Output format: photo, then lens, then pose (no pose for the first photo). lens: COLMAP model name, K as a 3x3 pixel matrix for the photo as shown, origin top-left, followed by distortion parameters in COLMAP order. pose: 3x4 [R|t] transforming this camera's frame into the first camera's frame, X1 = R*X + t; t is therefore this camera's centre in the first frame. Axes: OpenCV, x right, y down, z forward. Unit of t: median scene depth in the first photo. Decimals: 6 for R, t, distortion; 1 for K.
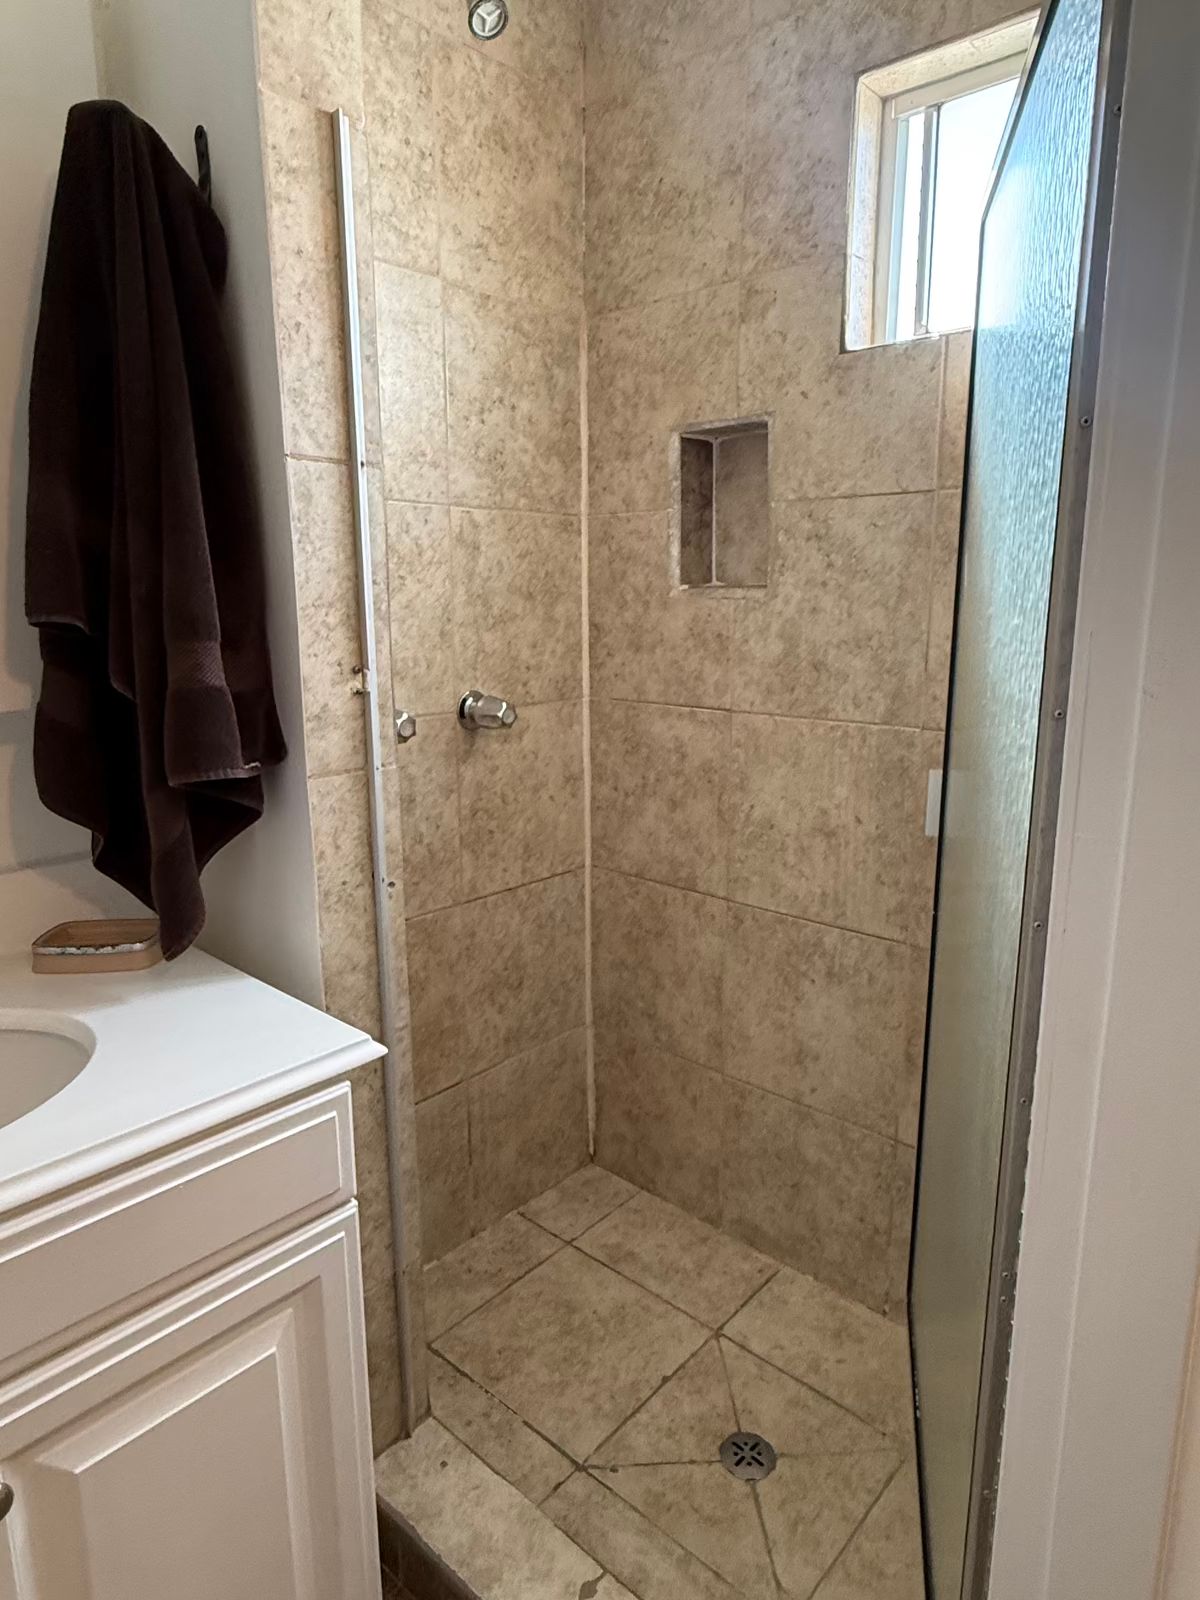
lens RADIAL K [[971.2, 0, 602.3], [0, 971.2, 799.0], [0, 0, 1]] dist [-0.005556, 0.004021]
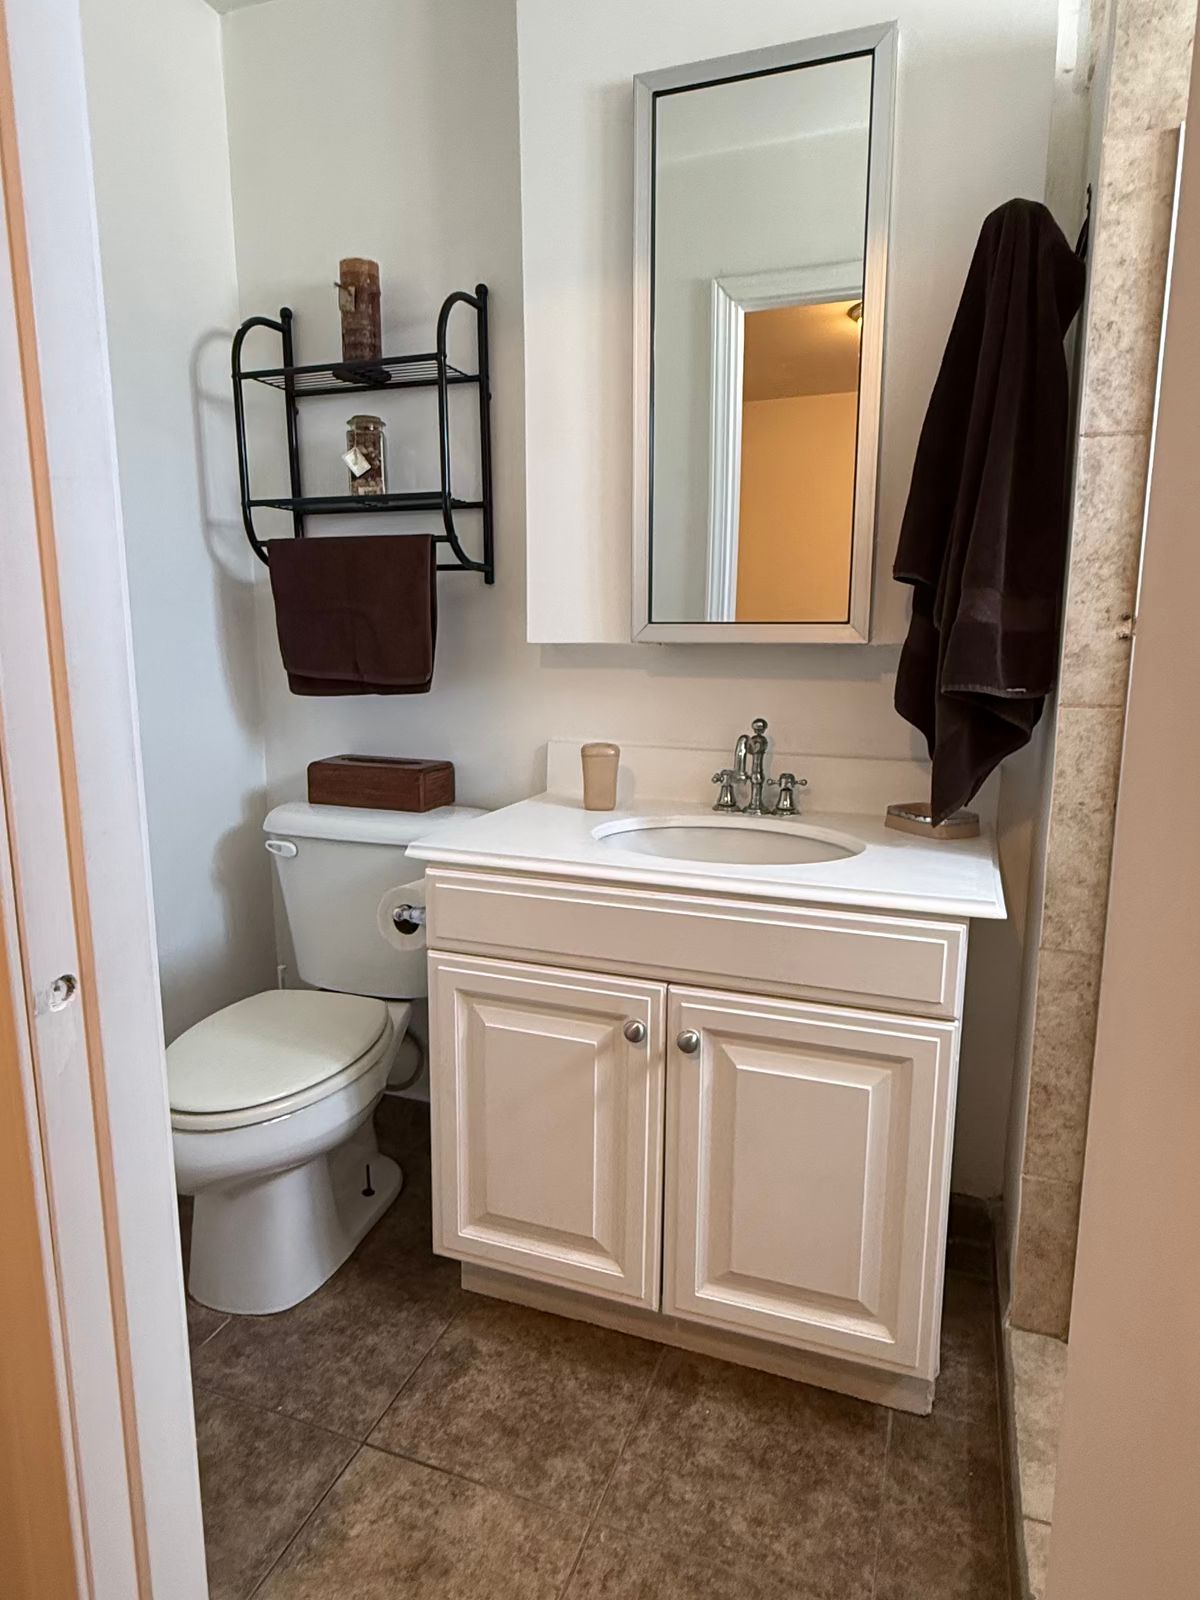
lens RADIAL K [[971.2, 0, 606.7], [0, 971.2, 799.8], [0, 0, 1]] dist [-0.005556, 0.004021]
pose [[0.378666, 0.161384, -0.911354, 0.608165], [-0.192964, 0.976808, 0.092799, 0.090530], [0.905194, 0.140719, 0.401026, 0.035975]]
